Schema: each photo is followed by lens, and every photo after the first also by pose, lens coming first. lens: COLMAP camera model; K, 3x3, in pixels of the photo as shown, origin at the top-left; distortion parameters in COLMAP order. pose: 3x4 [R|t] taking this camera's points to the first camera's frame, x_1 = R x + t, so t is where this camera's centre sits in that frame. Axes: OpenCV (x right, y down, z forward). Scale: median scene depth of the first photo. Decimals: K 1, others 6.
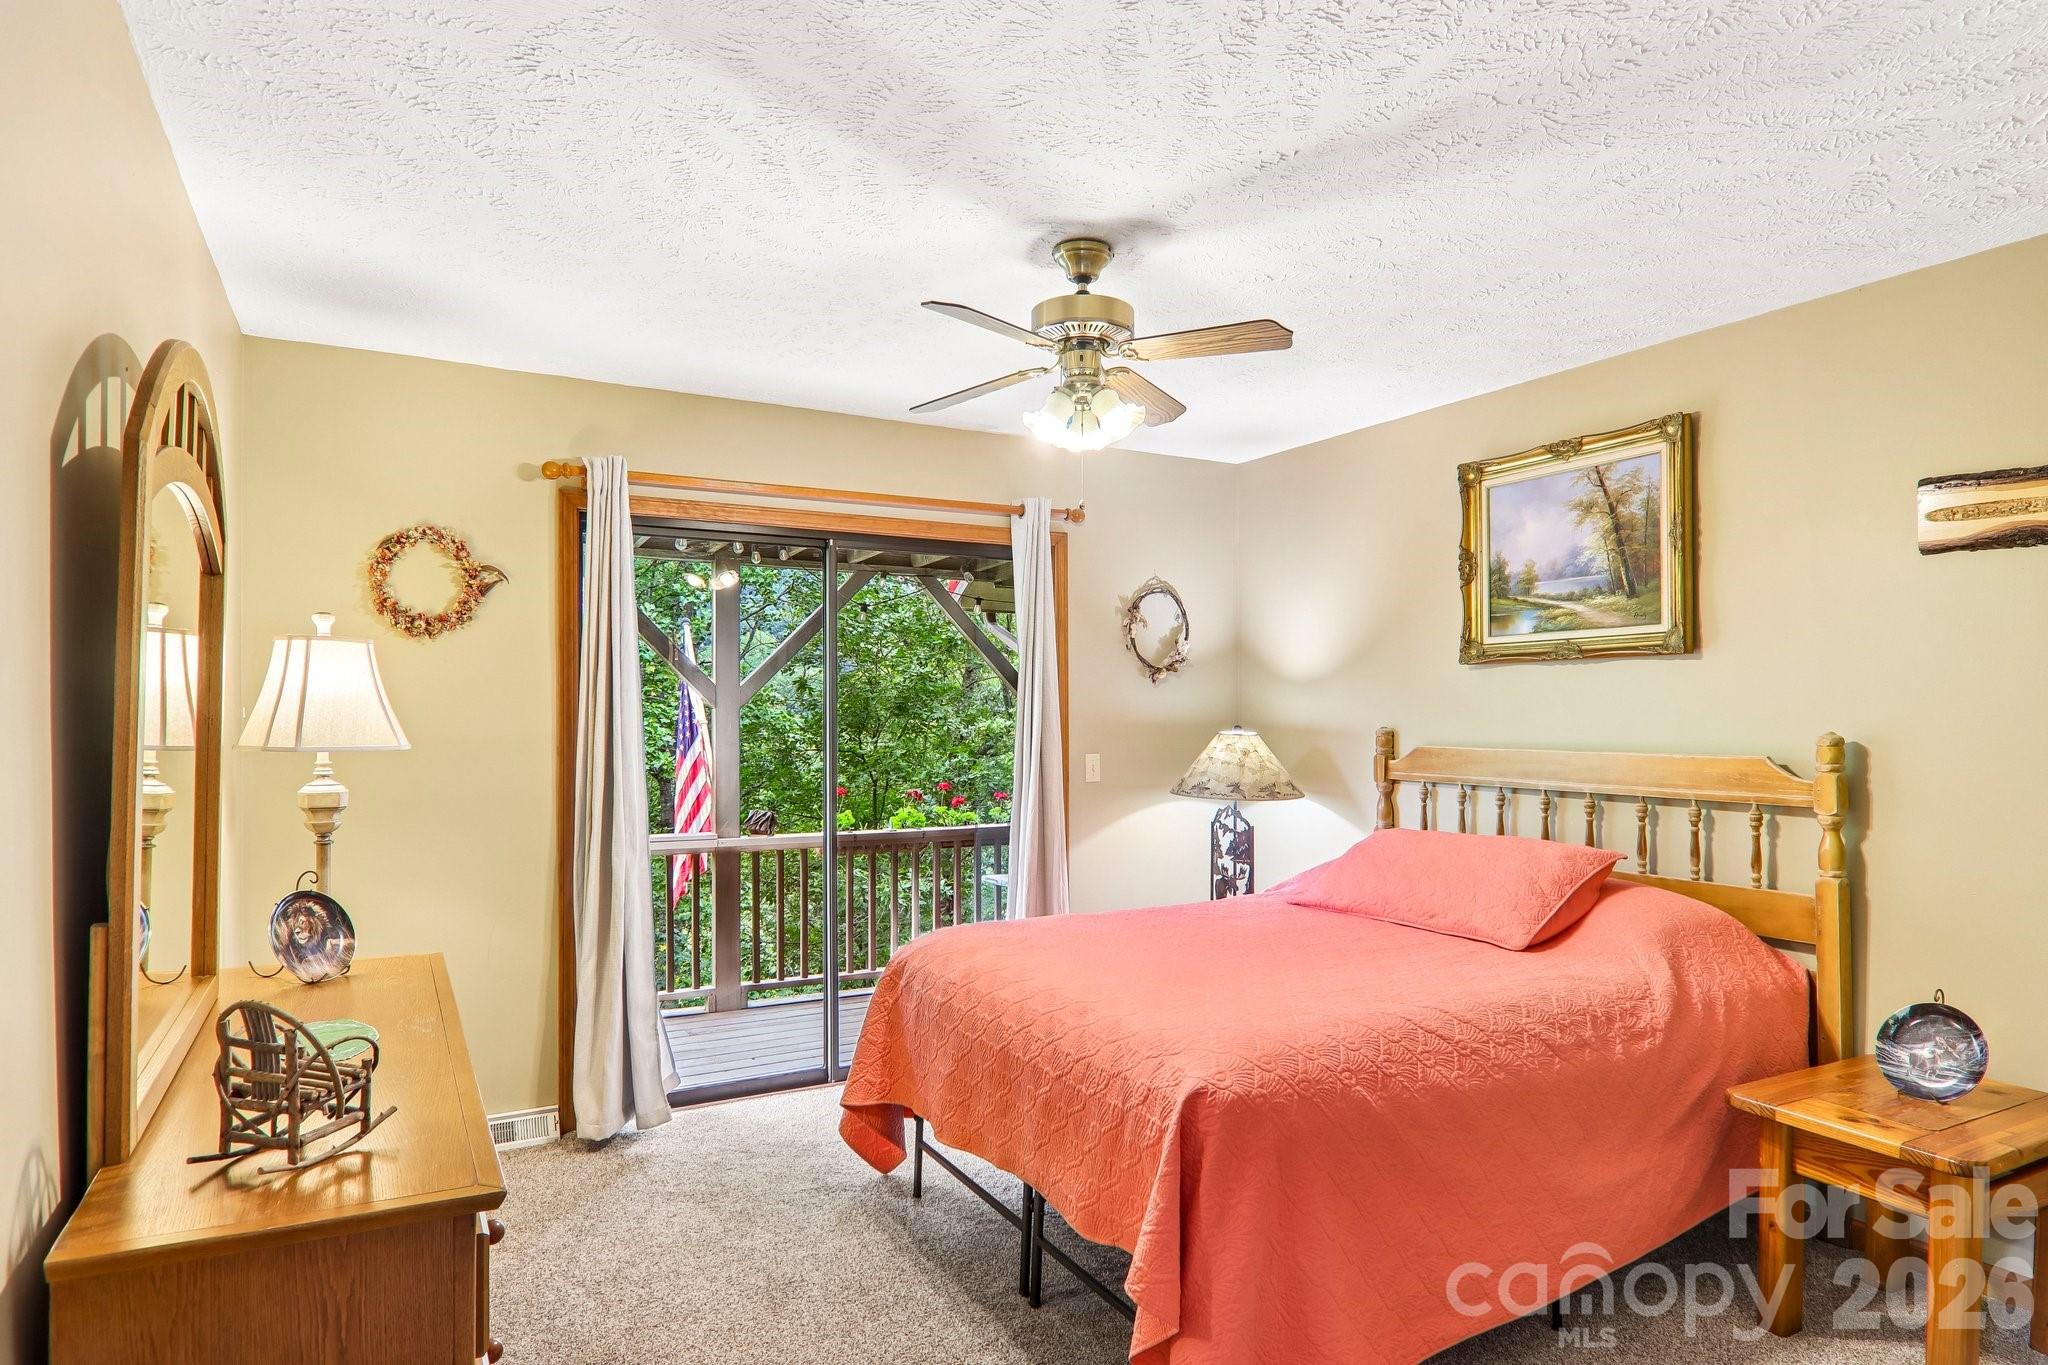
lens RADIAL K [[1145.8, 0, 1026.1], [0, 1145.8, 697.5], [0, 0, 1]] dist [0.006777, -0.020753]
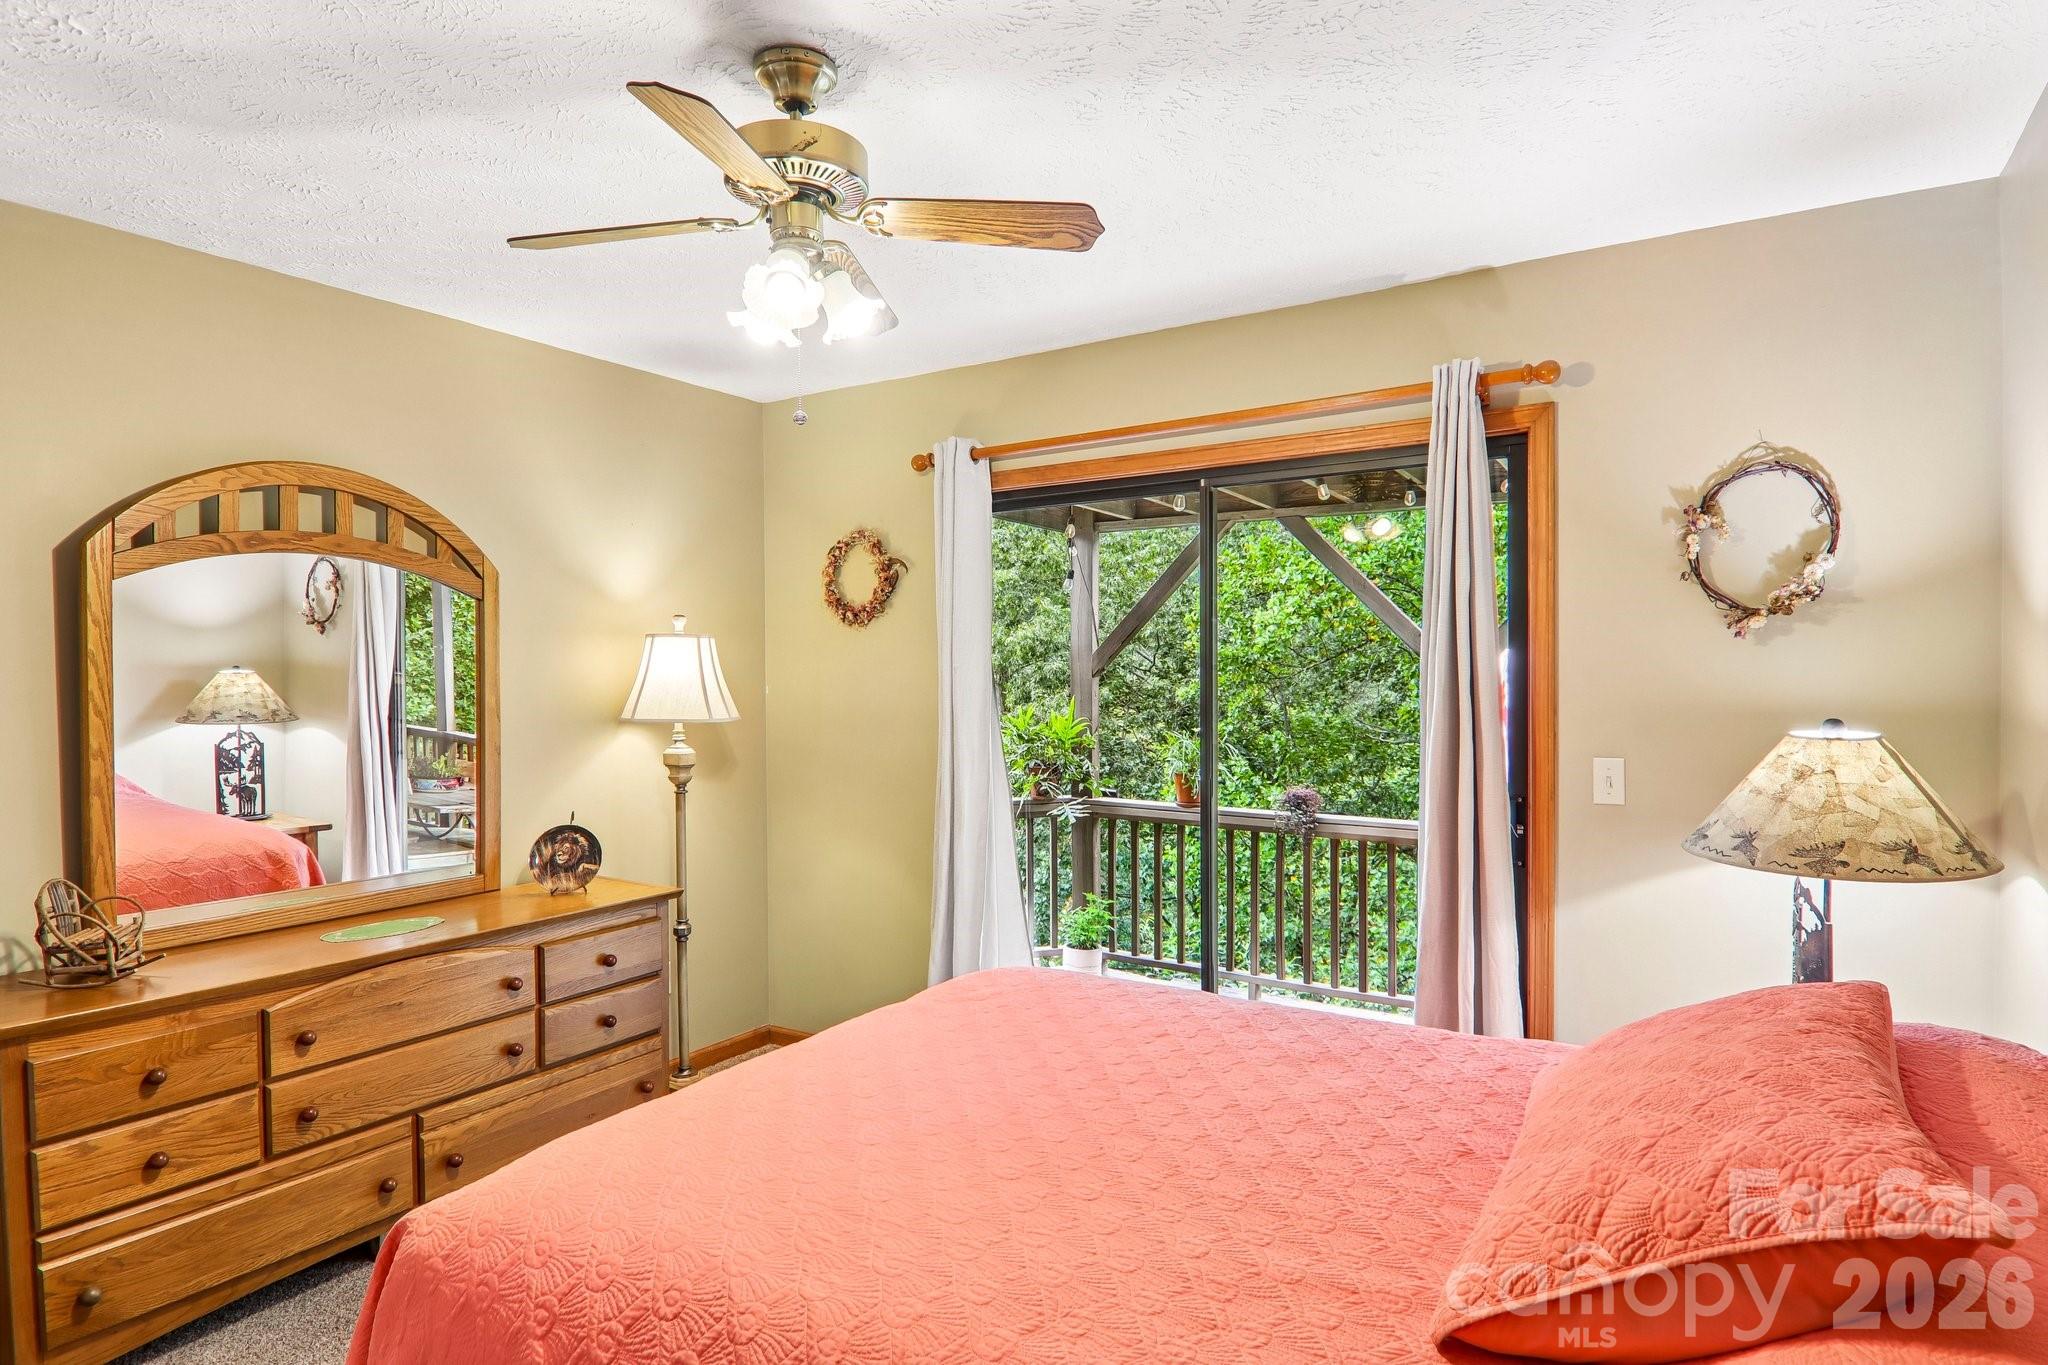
lens RADIAL K [[1131.4, 0, 1014.6], [0, 1131.4, 655.5], [0, 0, 1]] dist [-0.000926, -0.020603]
pose [[0.476138, -0.020624, -0.879129, 0.535267], [0.018382, 0.999740, -0.013497, -0.003330], [0.879179, -0.009733, 0.476393, 0.547308]]
